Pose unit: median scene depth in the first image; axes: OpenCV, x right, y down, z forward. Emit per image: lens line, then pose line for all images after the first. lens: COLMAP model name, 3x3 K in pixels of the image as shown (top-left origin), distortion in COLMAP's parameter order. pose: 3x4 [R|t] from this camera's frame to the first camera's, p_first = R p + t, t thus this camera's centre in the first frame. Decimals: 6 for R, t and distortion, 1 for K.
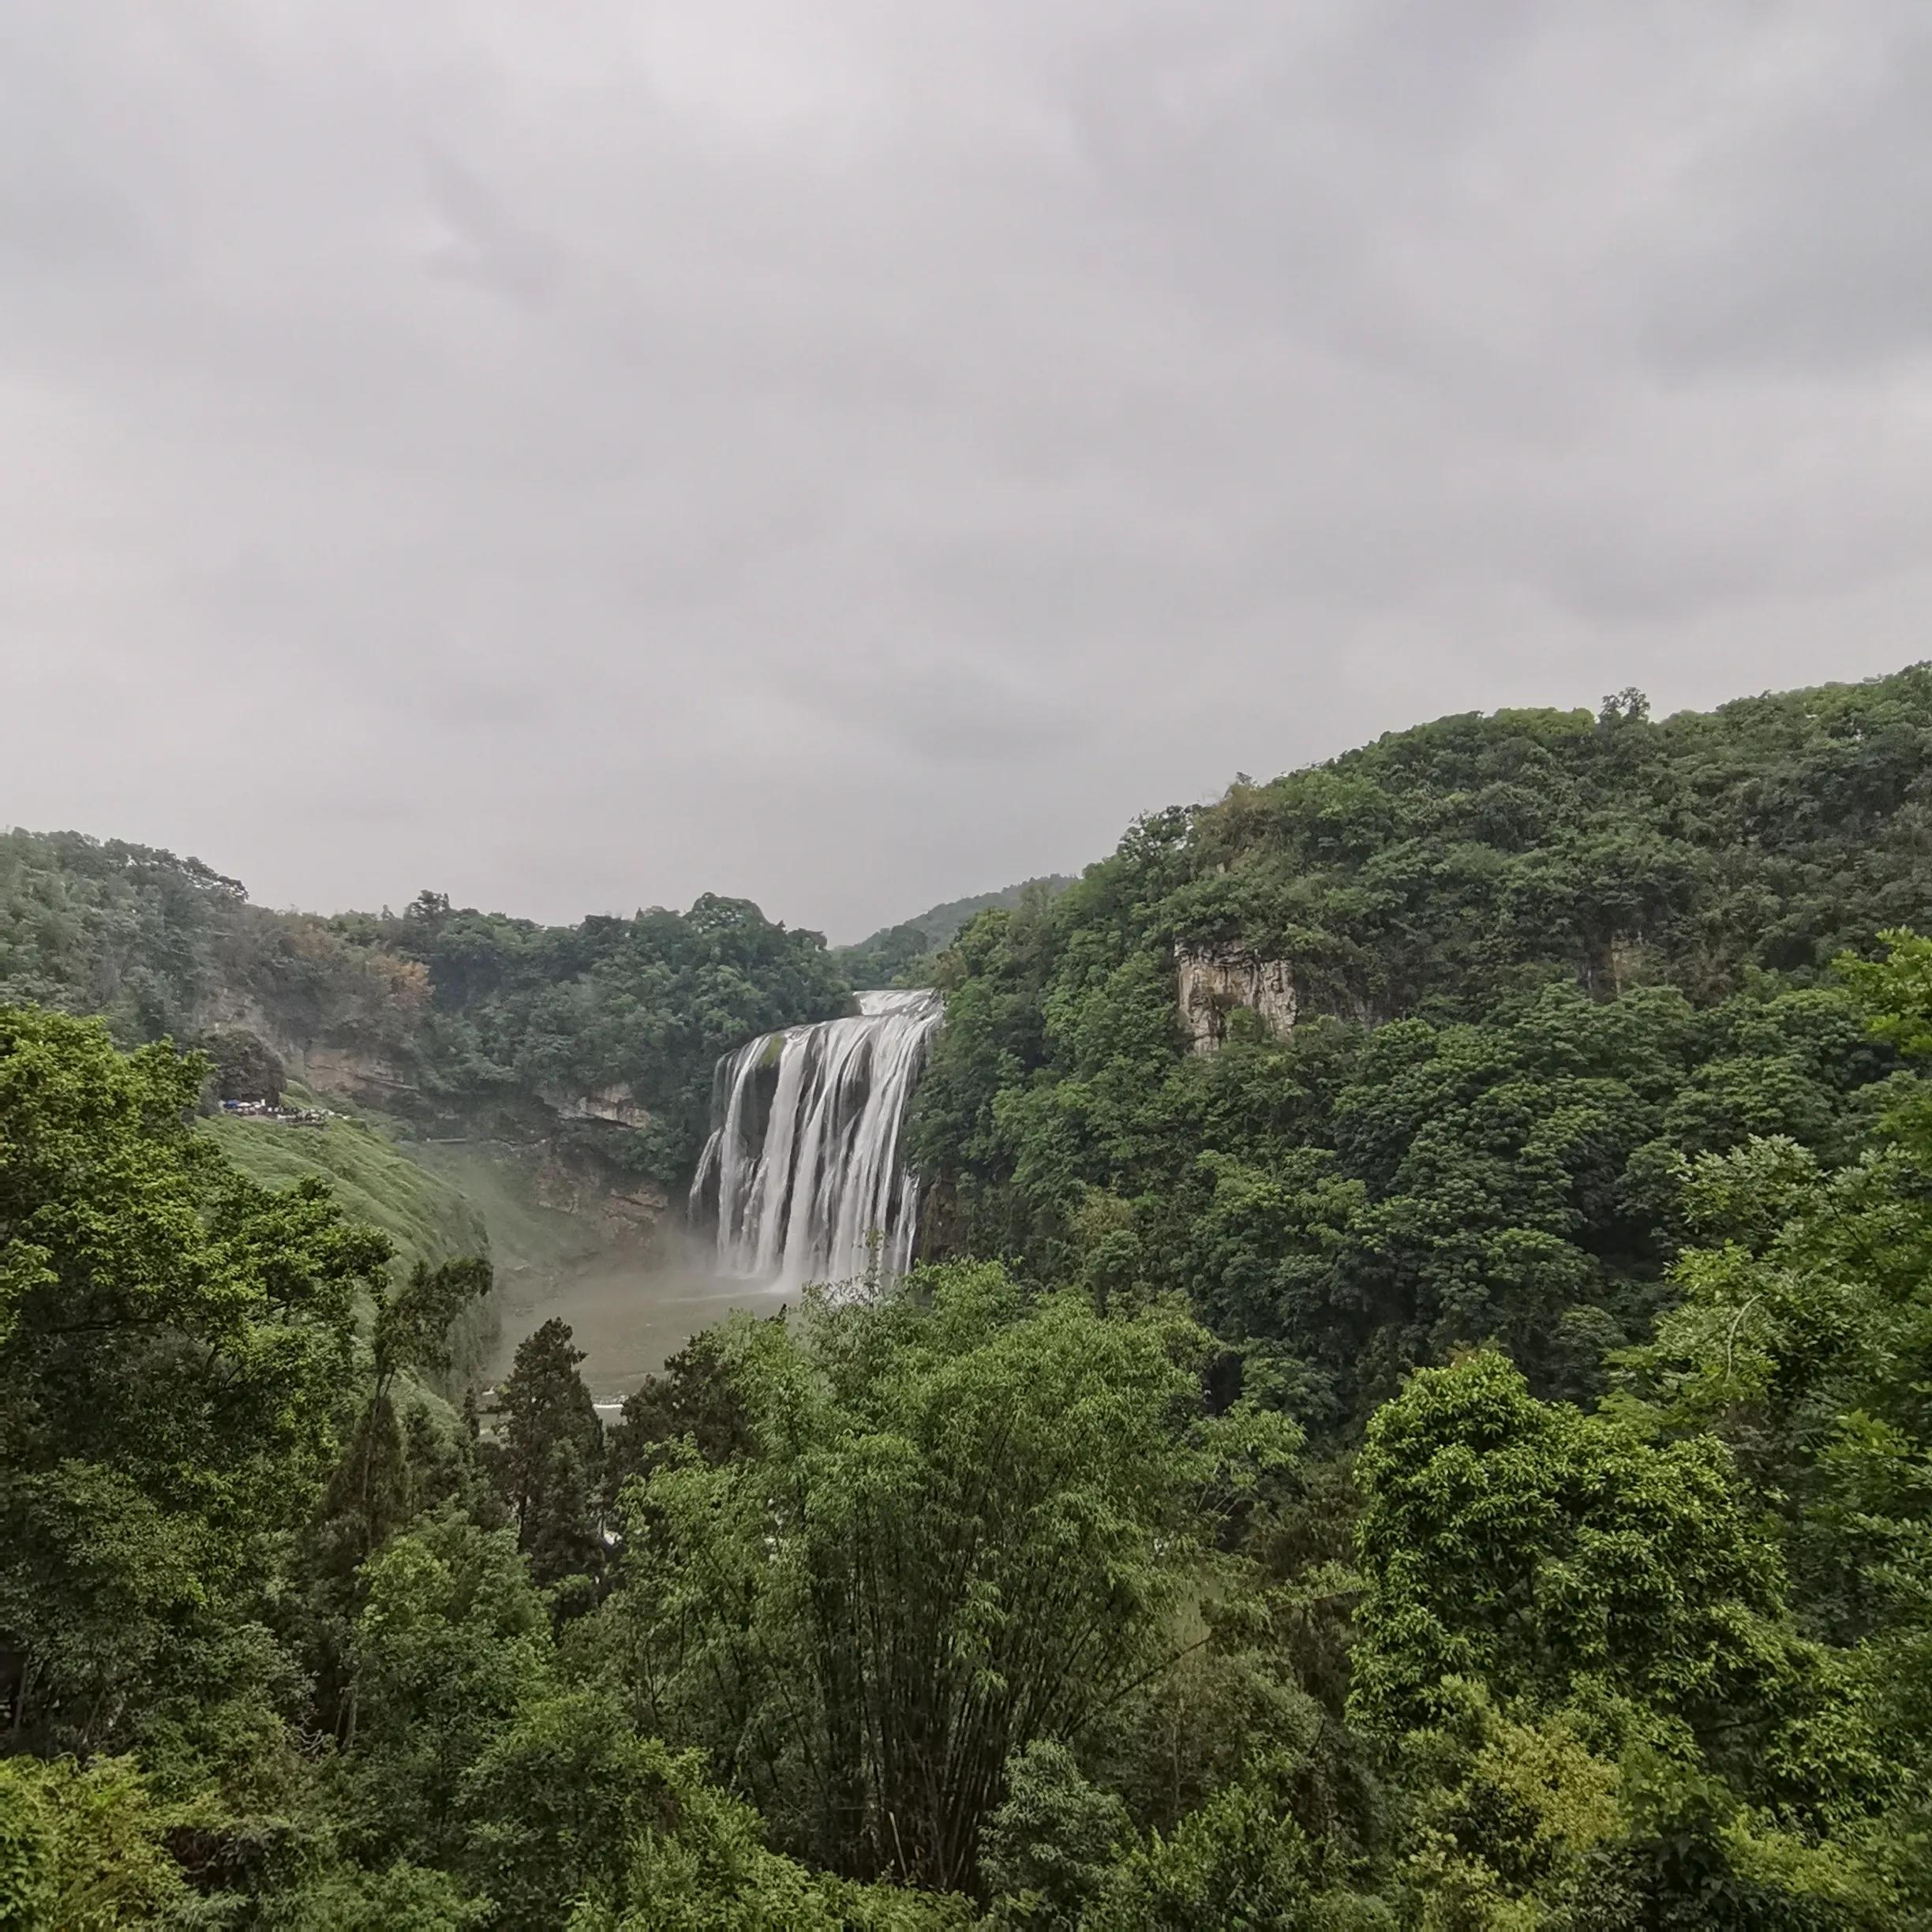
lens RADIAL K [[1377.7, 0, 966.0], [0, 1377.7, 966.0], [0, 0, 1]] dist [0.002506, -0.000494]
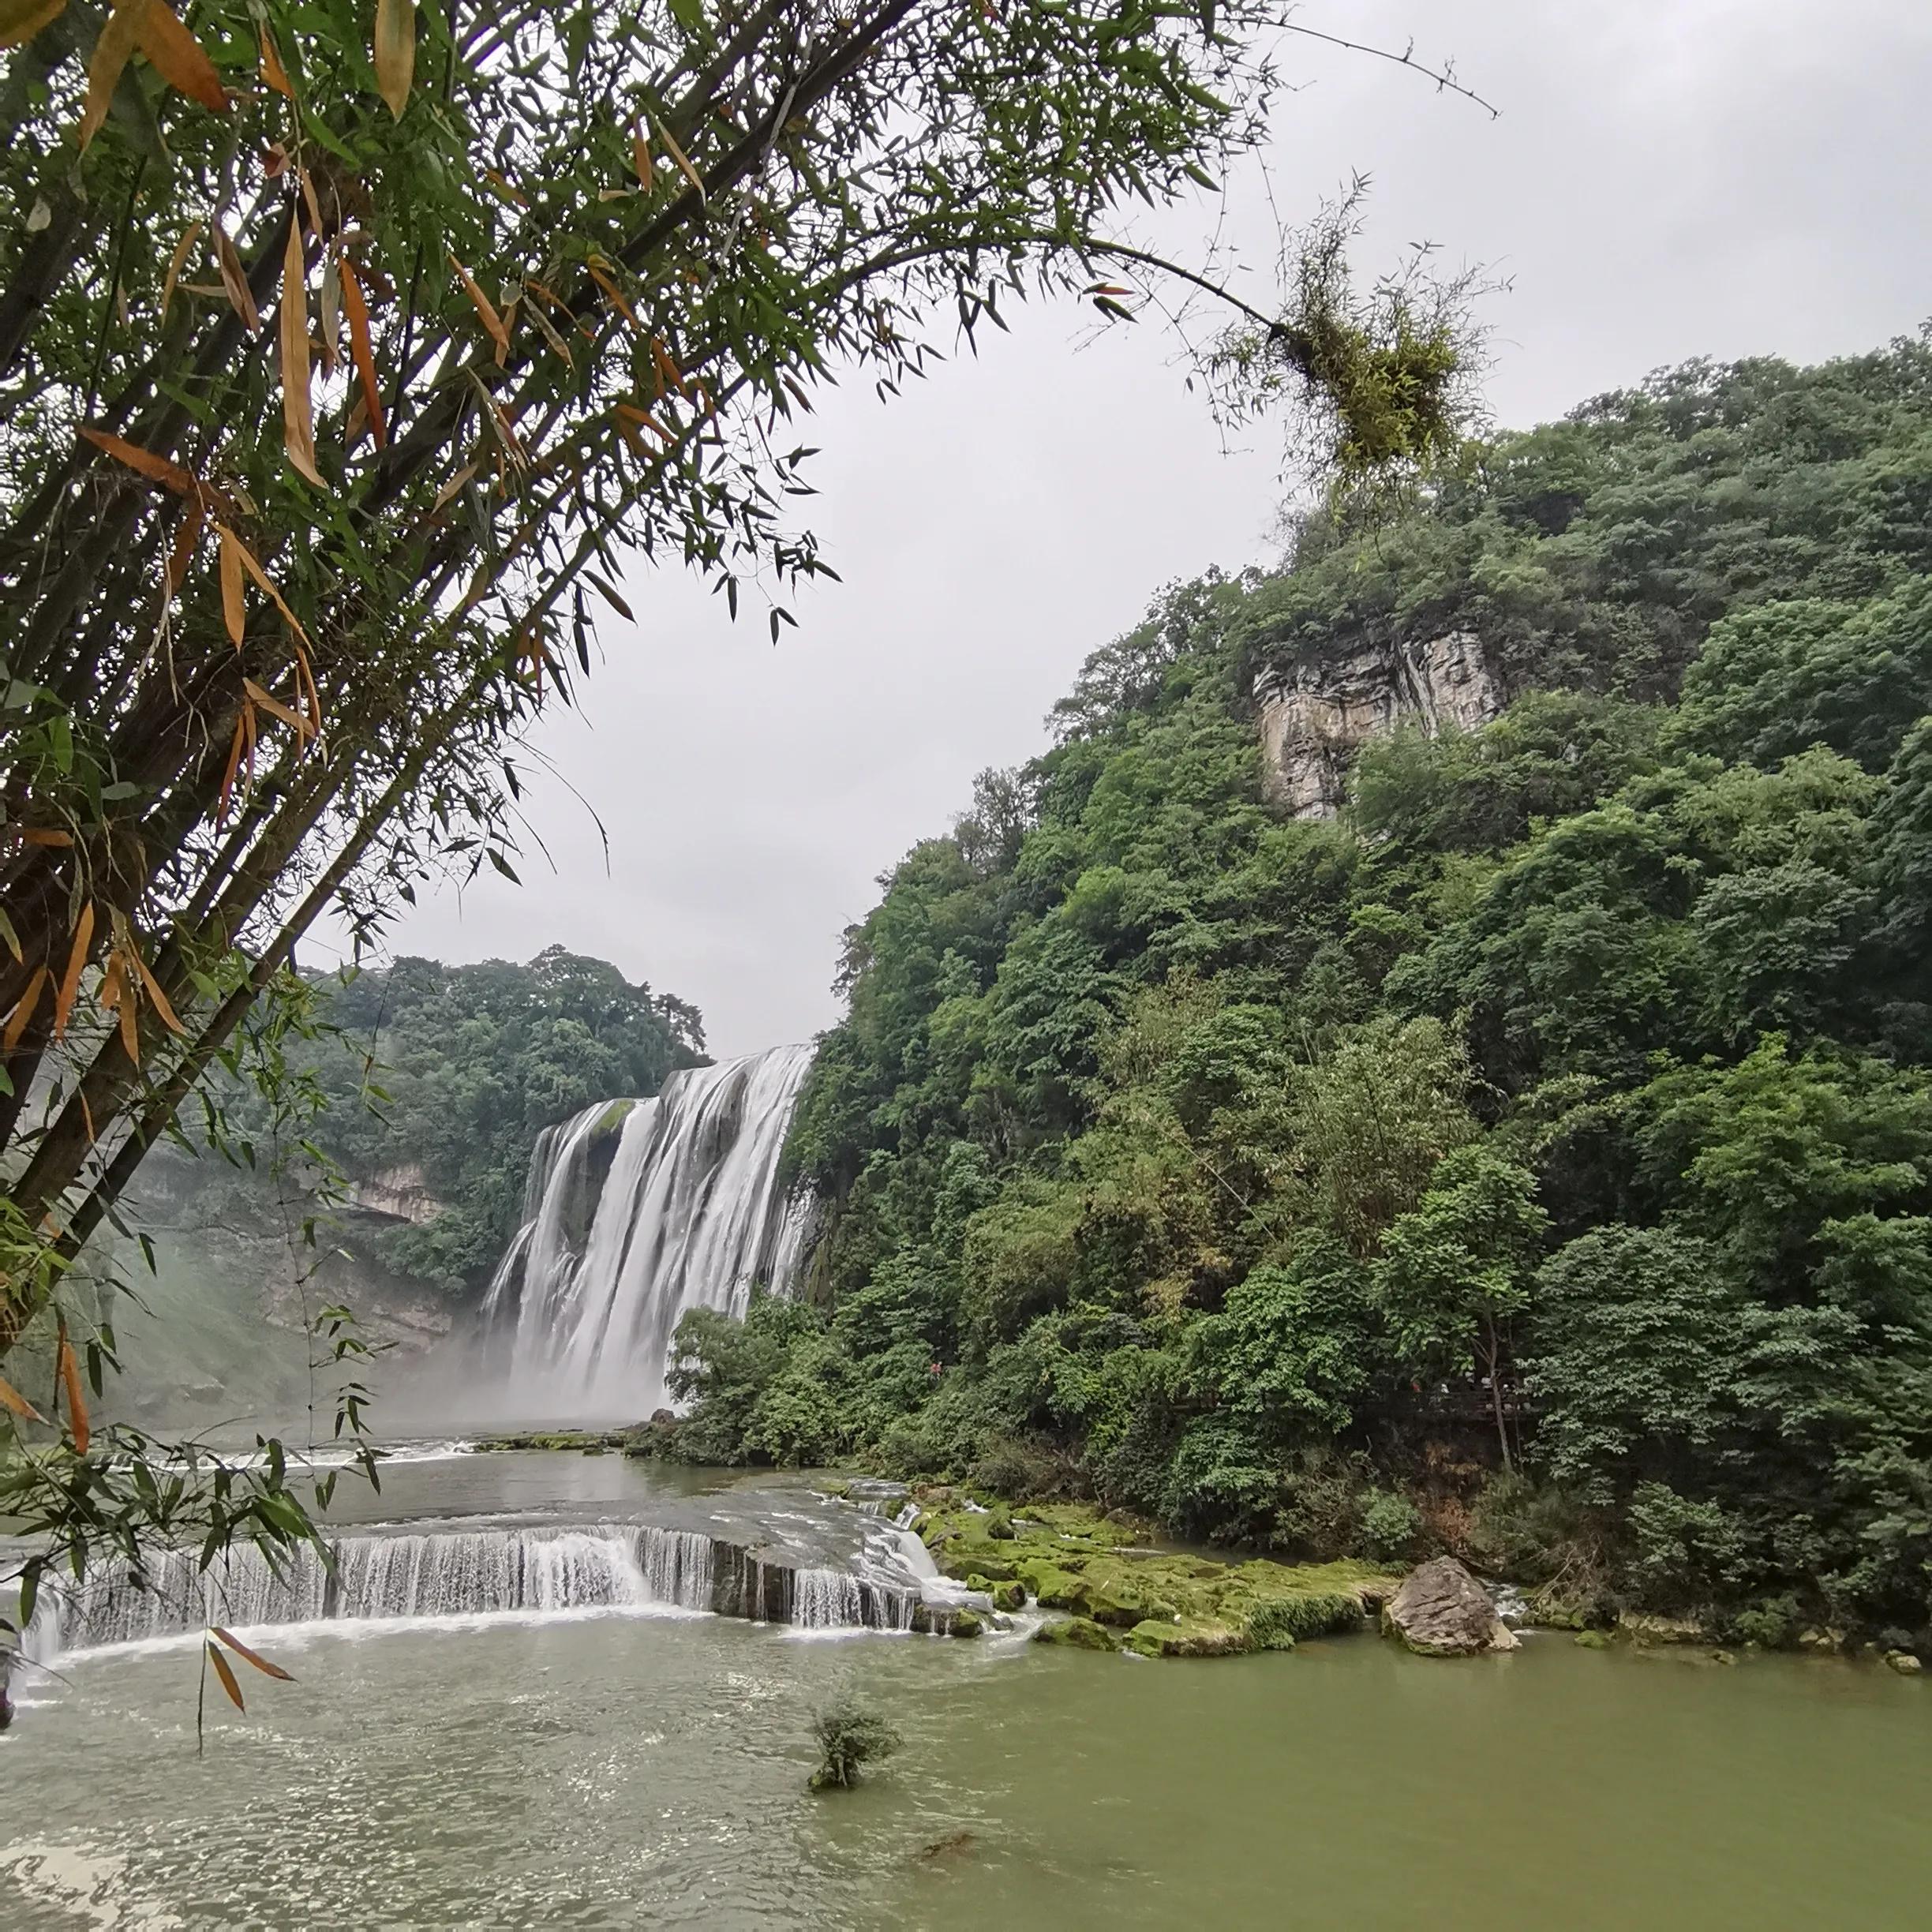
lens RADIAL K [[1288.6, 0, 966.0], [0, 1288.6, 966.0], [0, 0, 1]] dist [0.009985, -0.000212]
pose [[0.995359, 0.054385, 0.079396, -0.008392], [-0.034649, 0.972203, -0.231561, 0.138986], [-0.089782, 0.227735, 0.969575, 0.271284]]
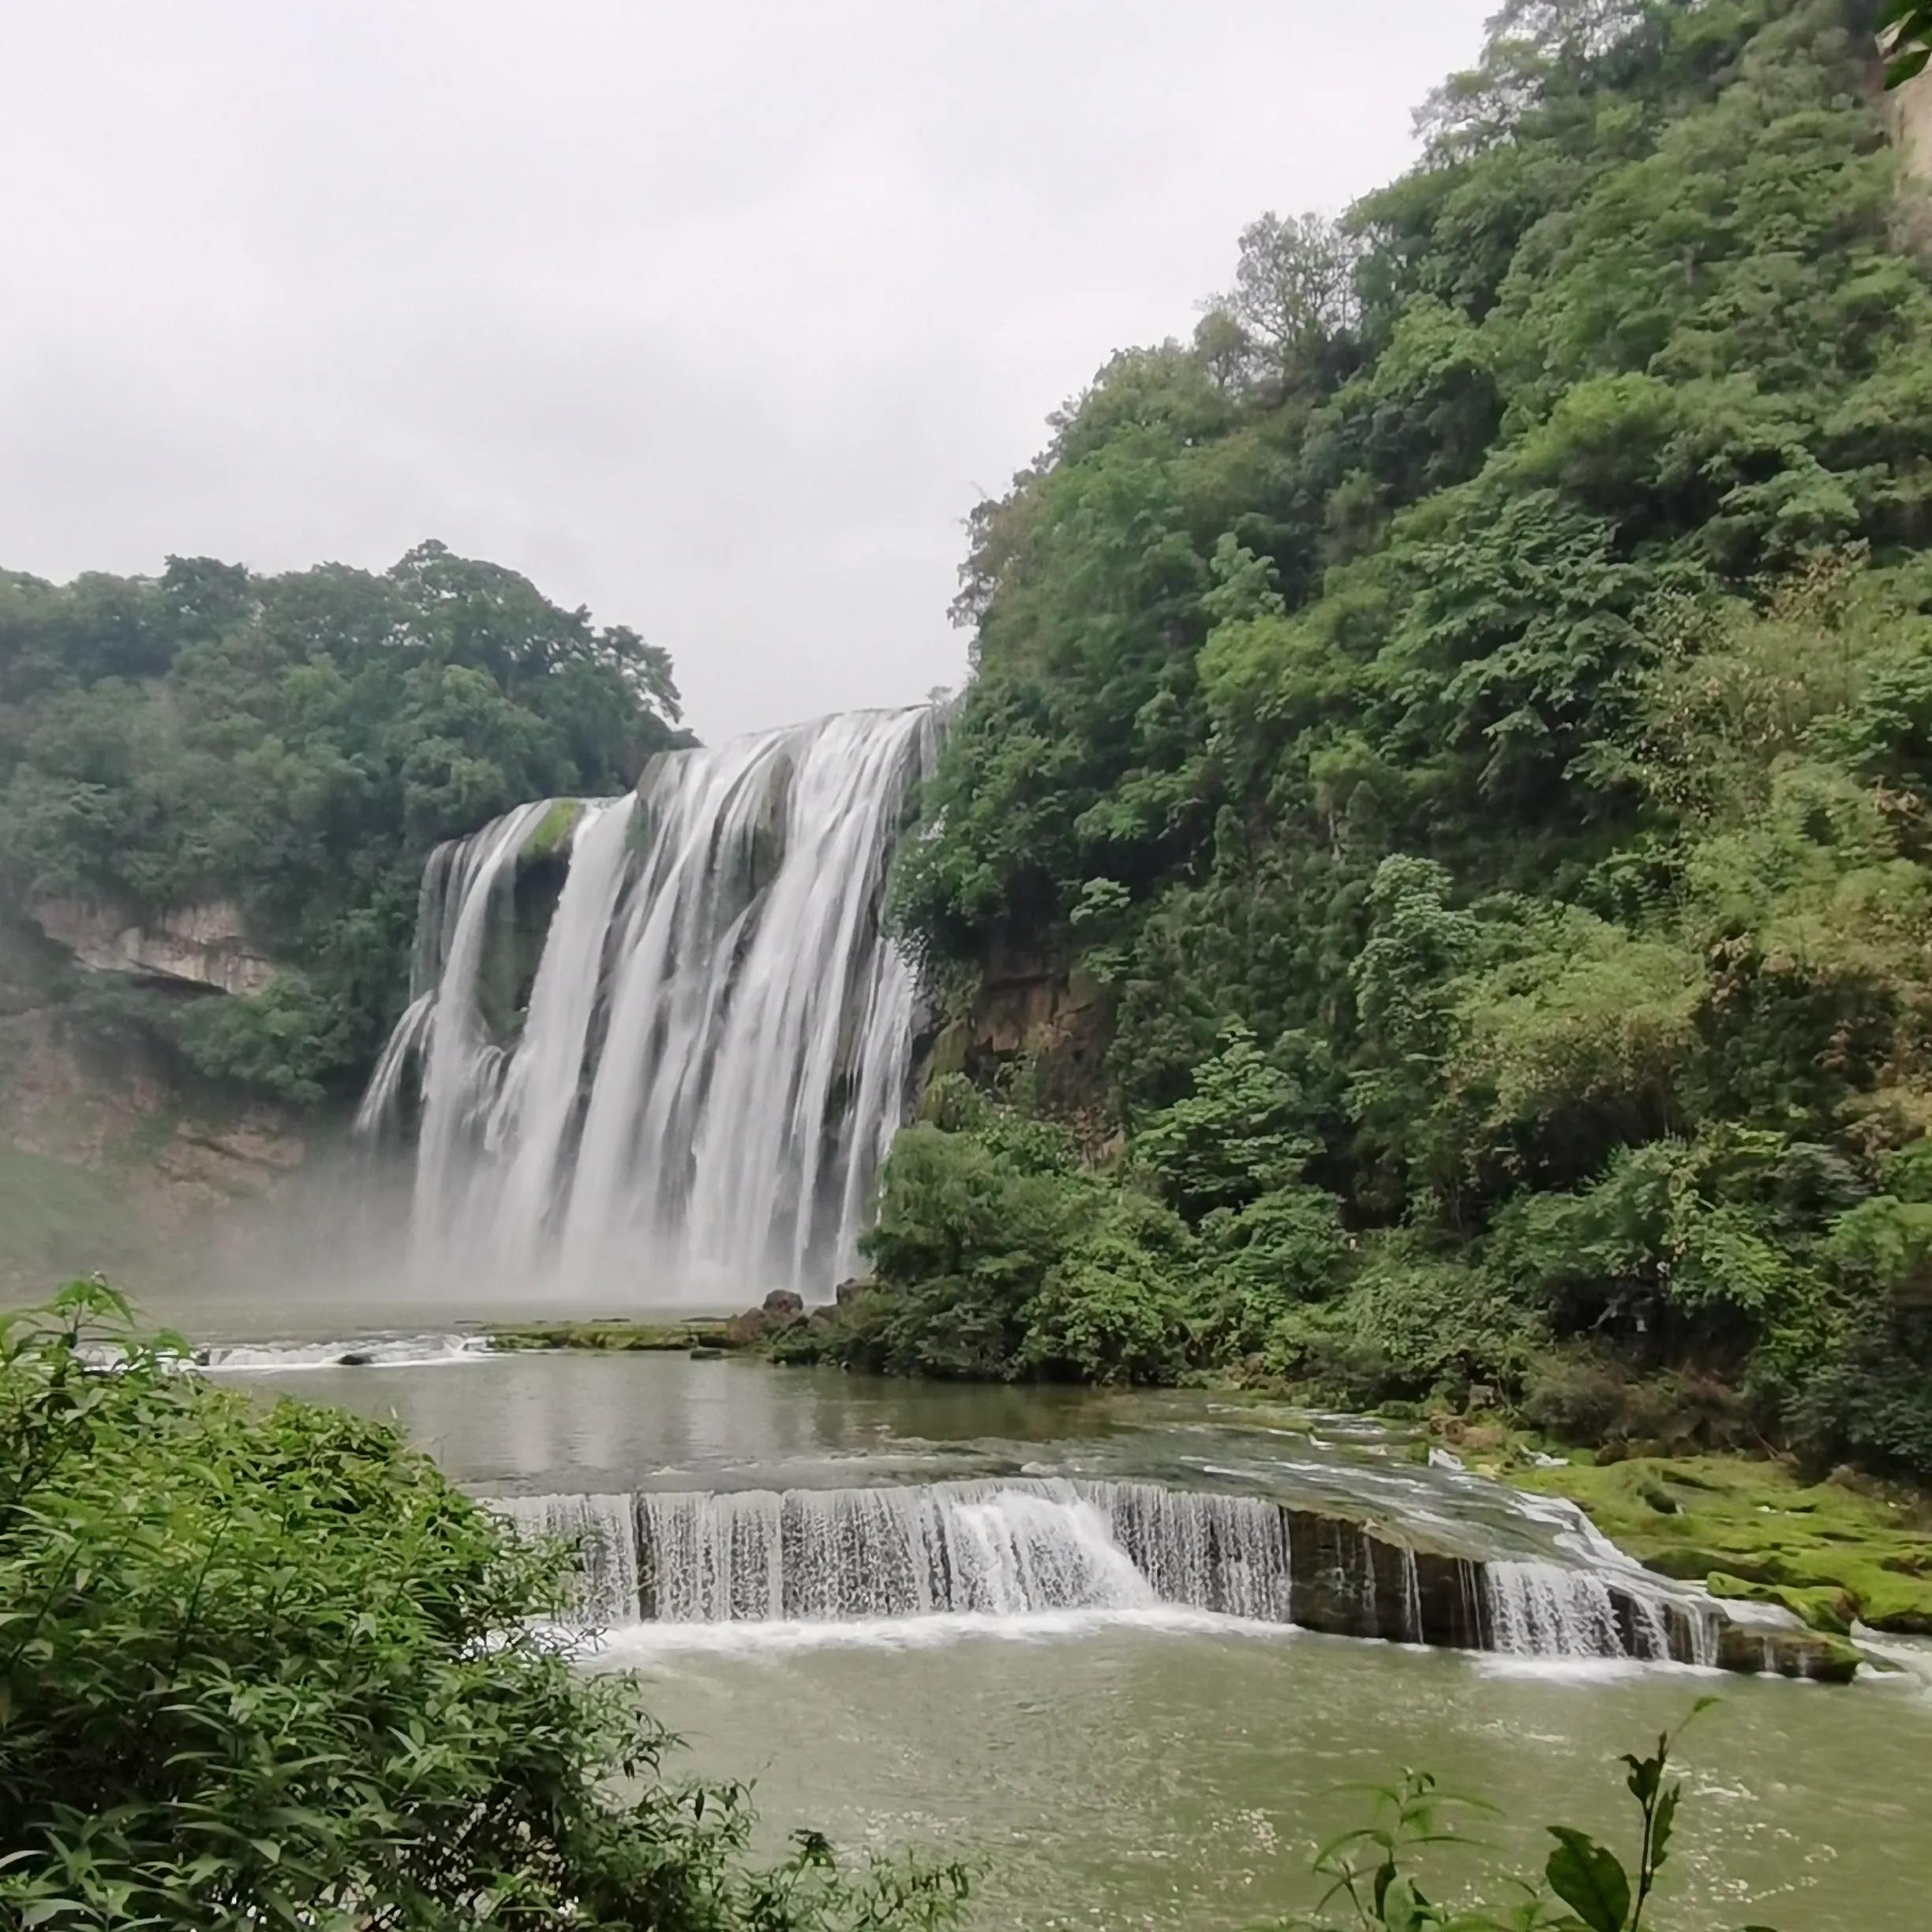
lens RADIAL K [[2094.6, 0, 949.3], [0, 2094.6, 962.8], [0, 0, 1]] dist [0.008016, 0.019332]
pose [[0.996371, 0.053338, 0.066335, -0.052968], [-0.049299, 0.996913, -0.061106, 0.143082], [-0.069389, 0.057614, 0.995925, 0.292676]]
